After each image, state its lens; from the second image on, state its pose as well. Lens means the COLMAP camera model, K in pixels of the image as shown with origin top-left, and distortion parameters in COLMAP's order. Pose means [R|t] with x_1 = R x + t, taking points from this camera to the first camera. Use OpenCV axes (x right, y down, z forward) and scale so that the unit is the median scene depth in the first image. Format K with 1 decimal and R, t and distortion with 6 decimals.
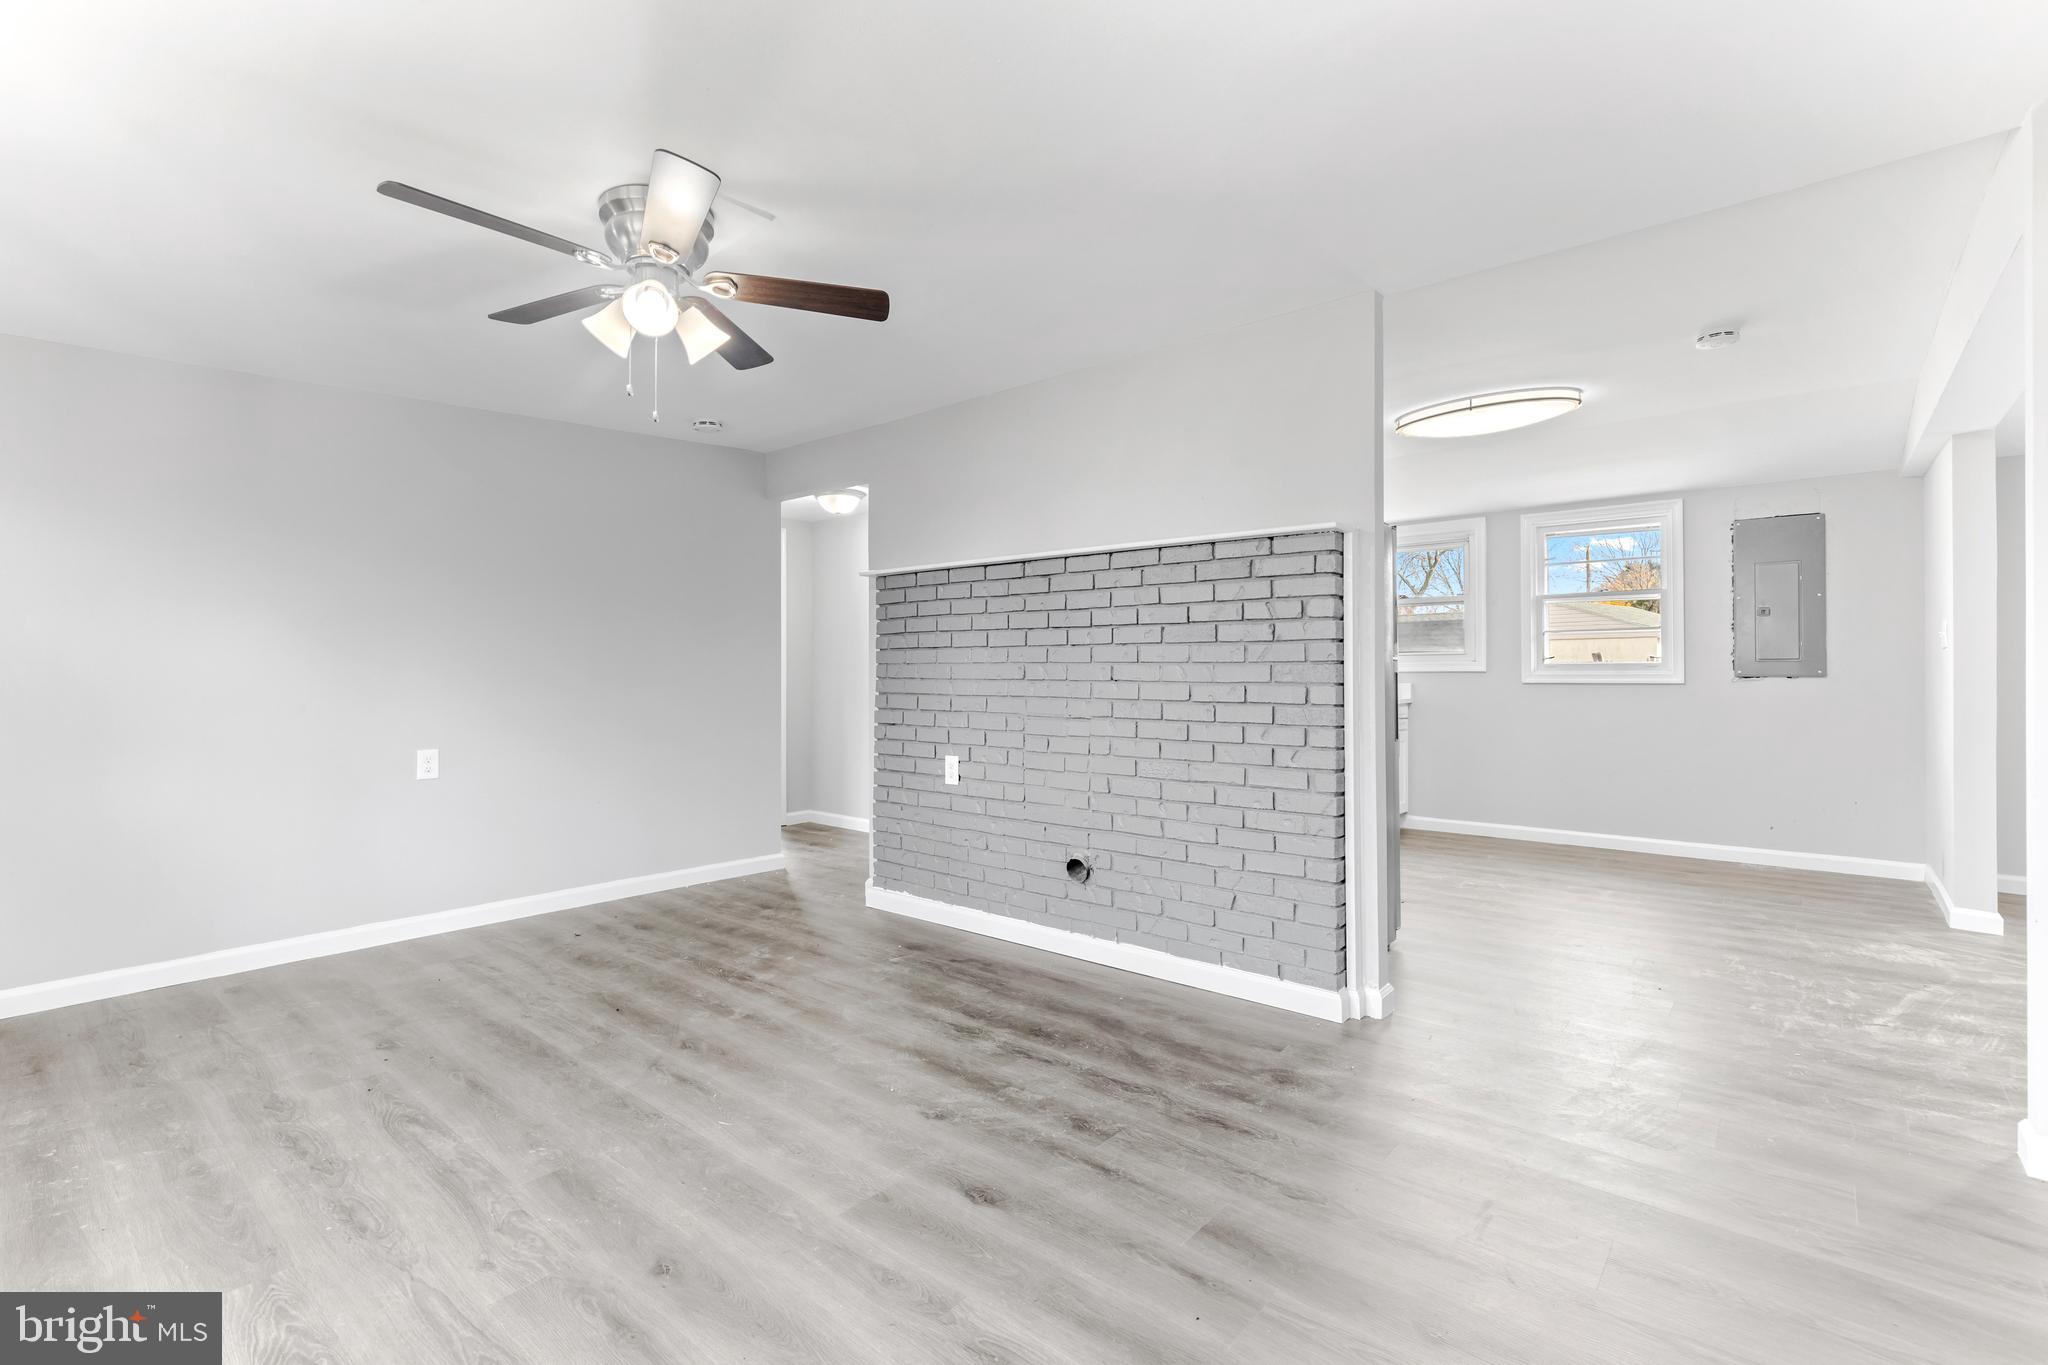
lens RADIAL K [[917.0, 0, 1017.0], [0, 917.0, 661.3], [0, 0, 1]] dist [0.006770, -0.003175]
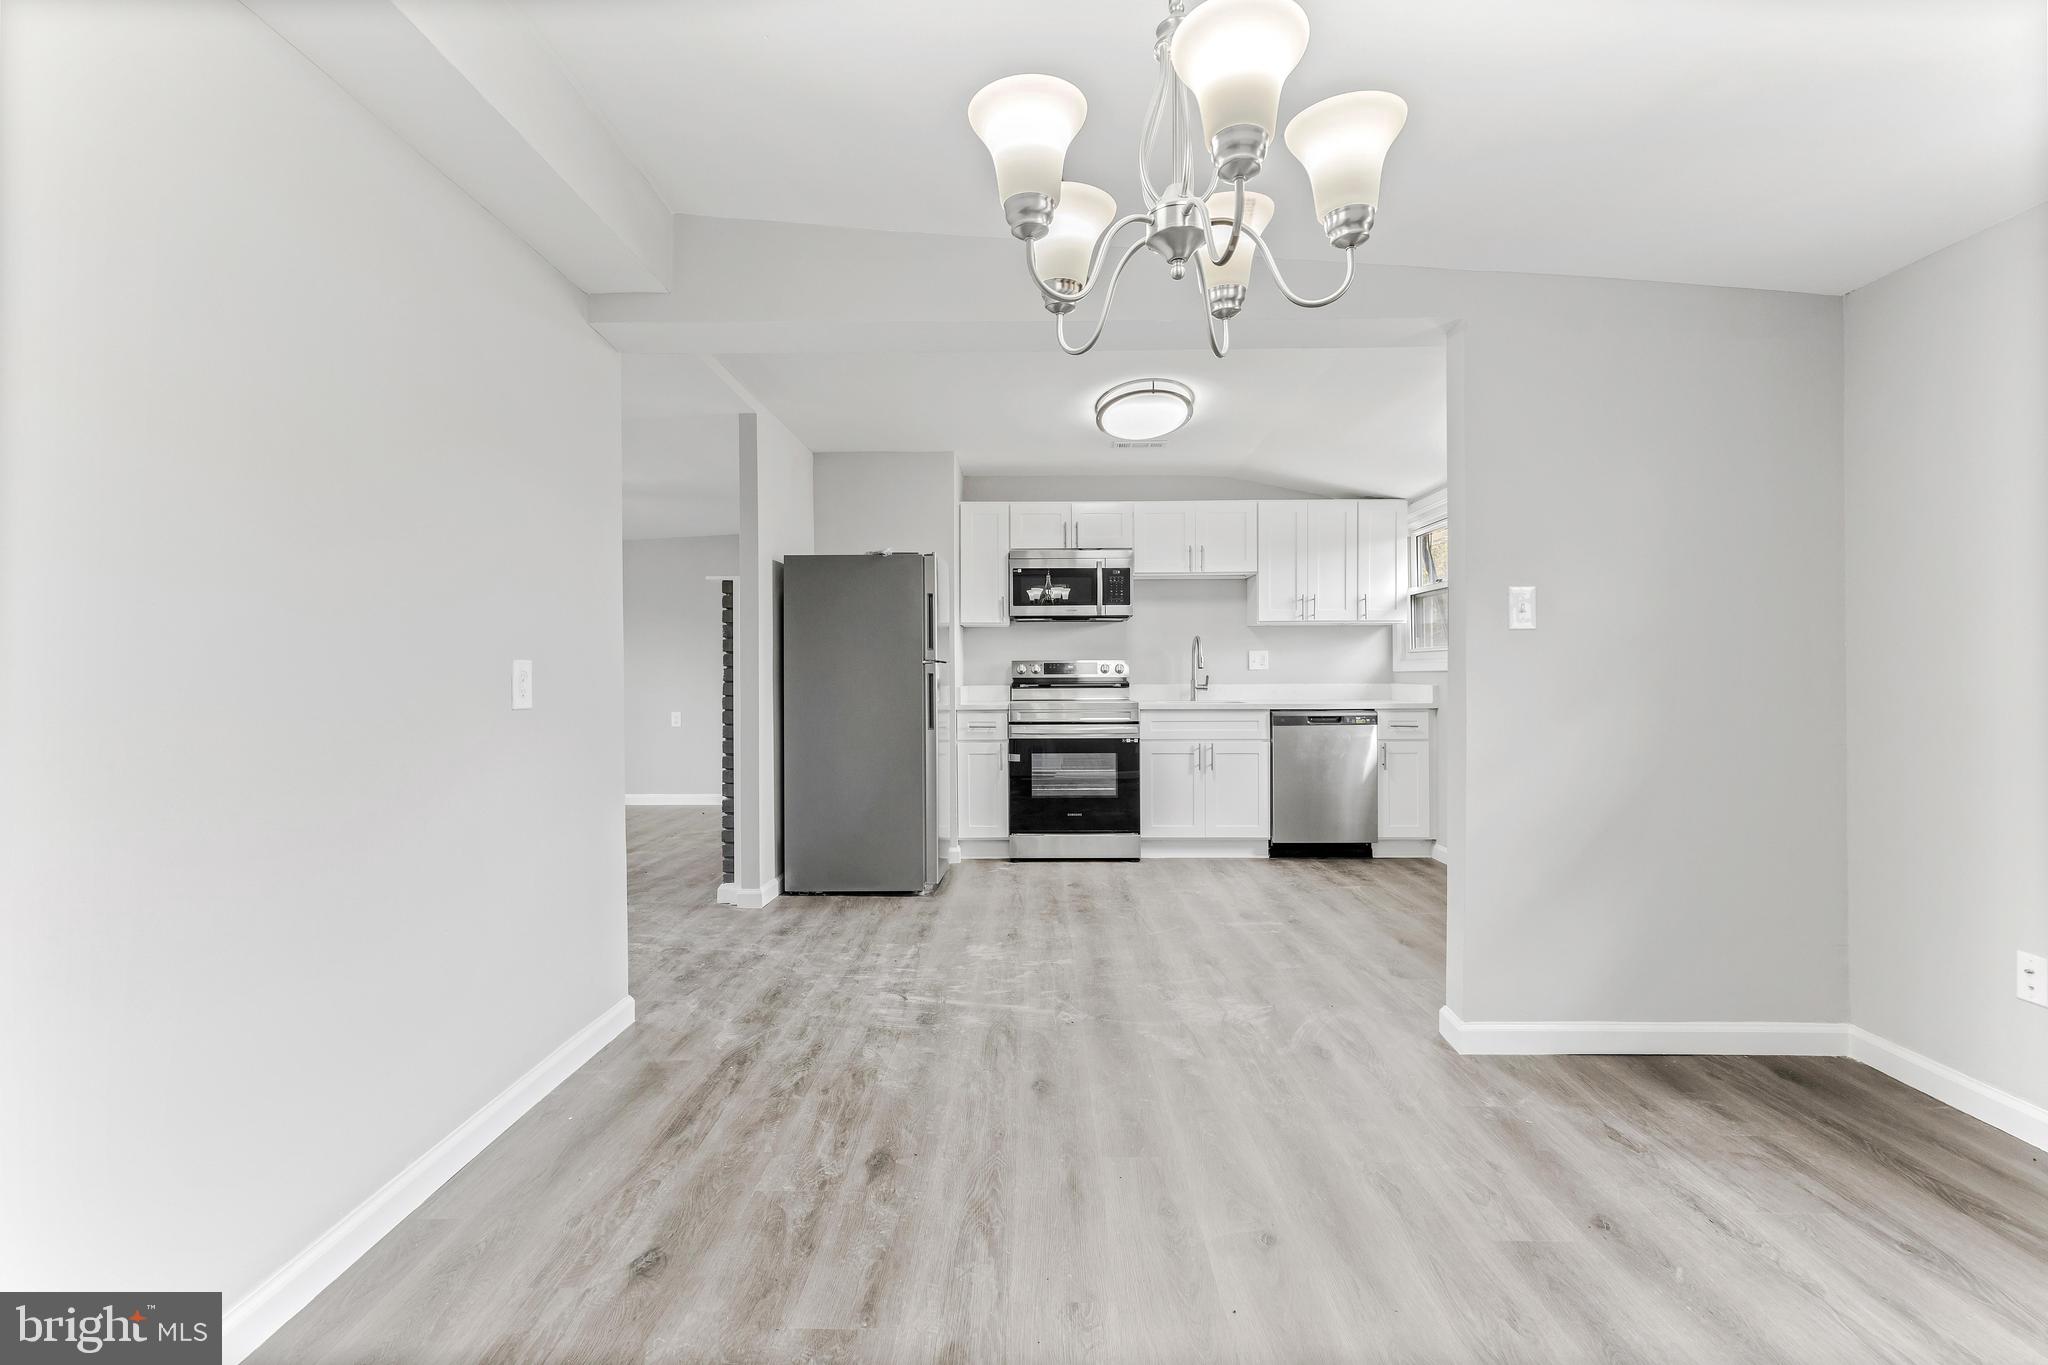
lens RADIAL K [[917.0, 0, 1028.3], [0, 917.0, 670.6], [0, 0, 1]] dist [0.006770, -0.003175]
pose [[0.646955, -0.002755, -0.762523, 1.689776], [0.010650, 0.999929, 0.005423, 0.004751], [0.762454, -0.011629, 0.646938, 0.378526]]
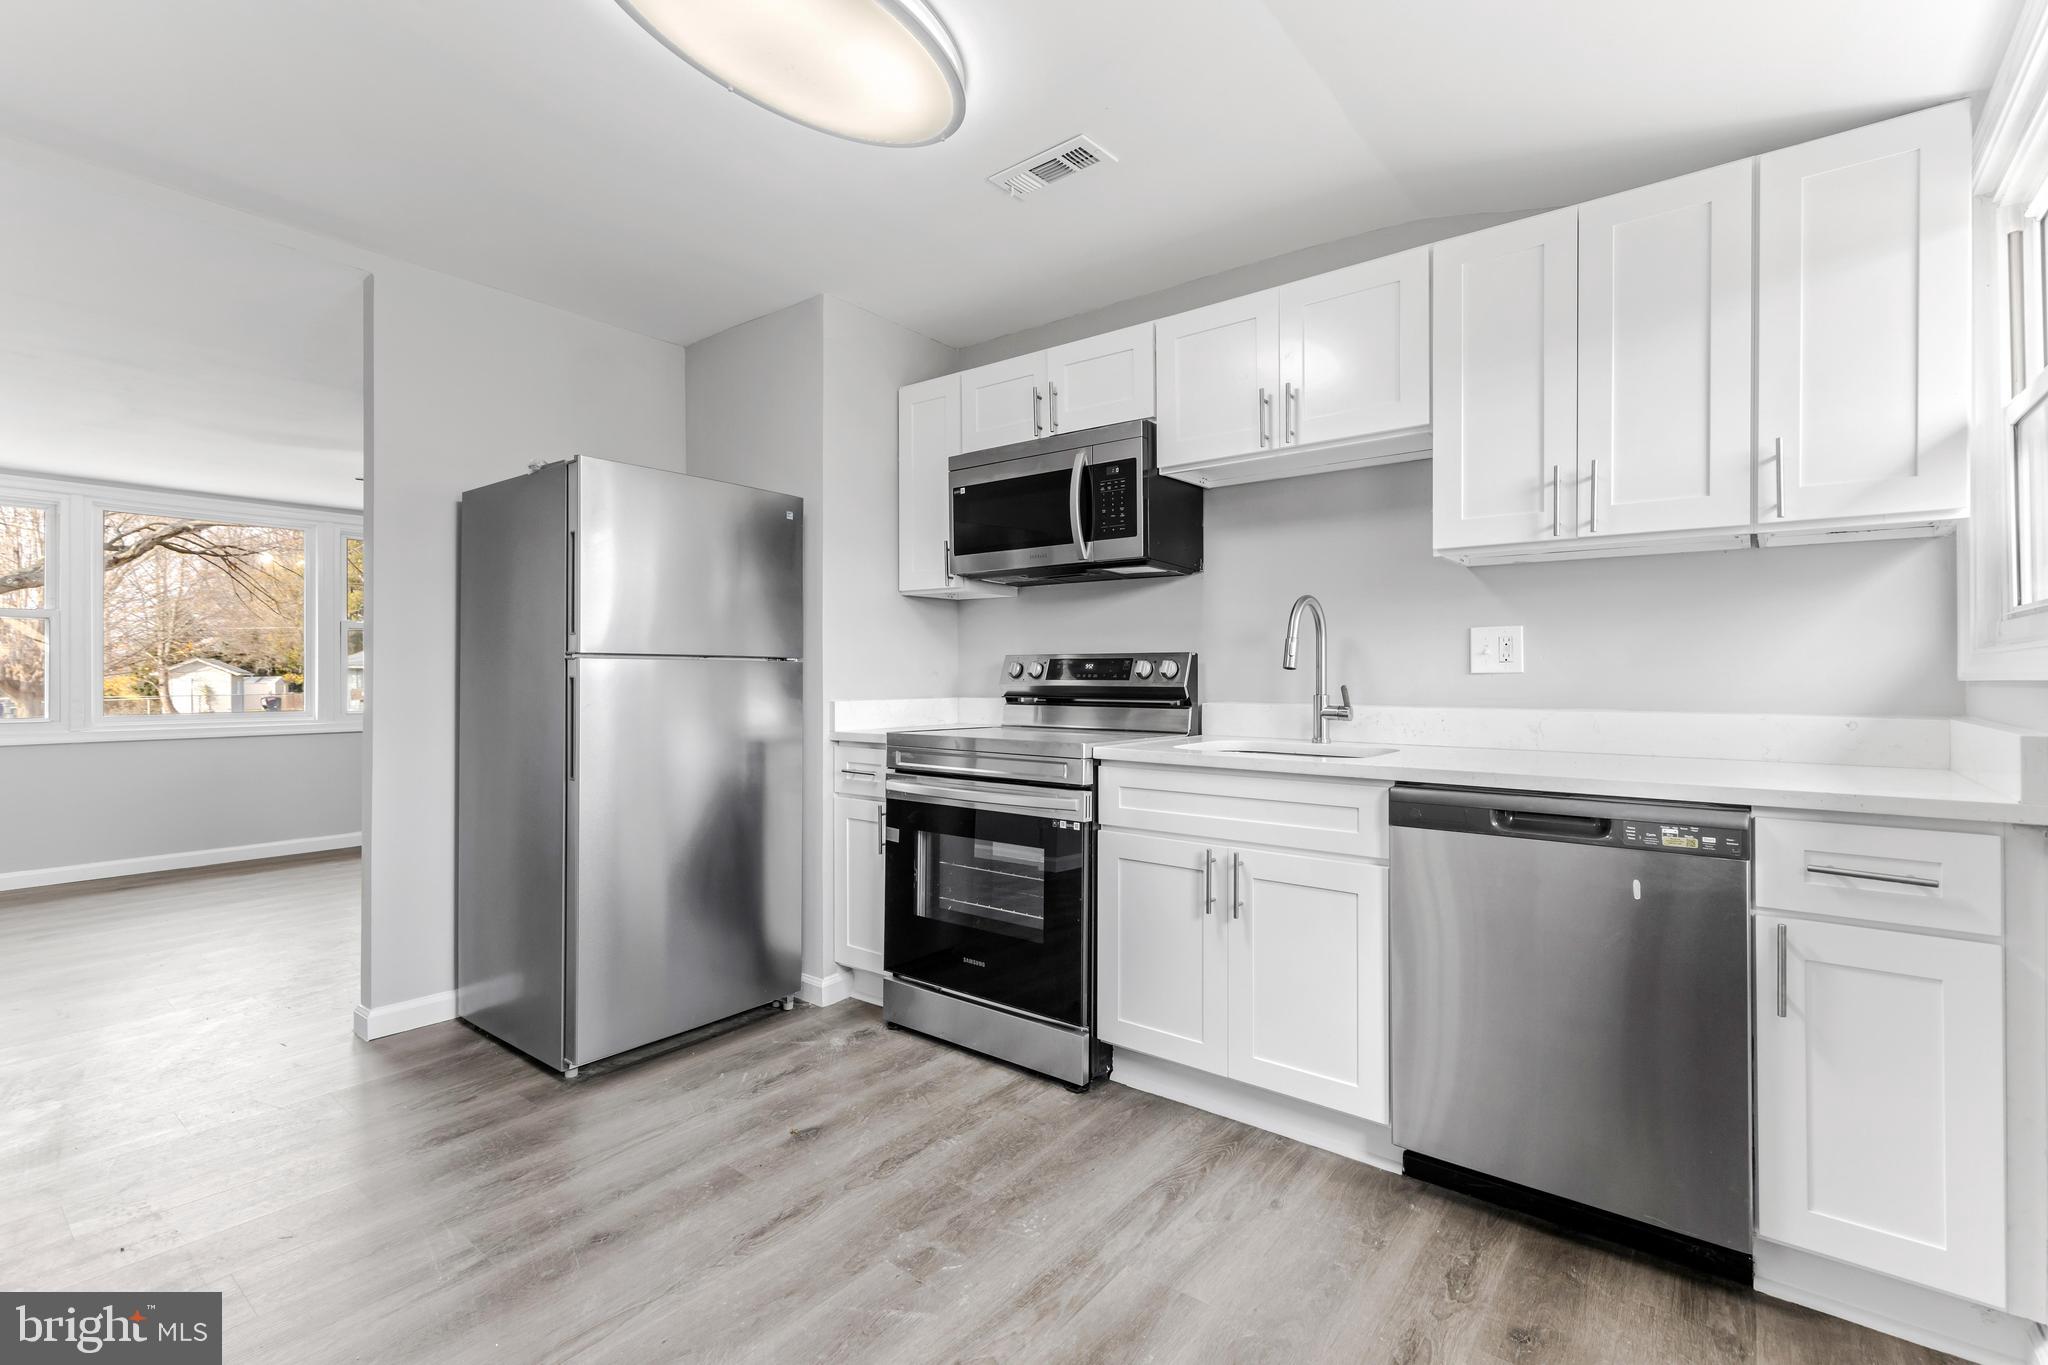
lens RADIAL K [[917.0, 0, 1028.0], [0, 917.0, 671.1], [0, 0, 1]] dist [0.006770, -0.003175]
pose [[0.047793, -0.000165, -0.998857, 1.301394], [0.009053, 0.999959, 0.000268, 0.012731], [0.998816, -0.009055, 0.047792, 1.545923]]
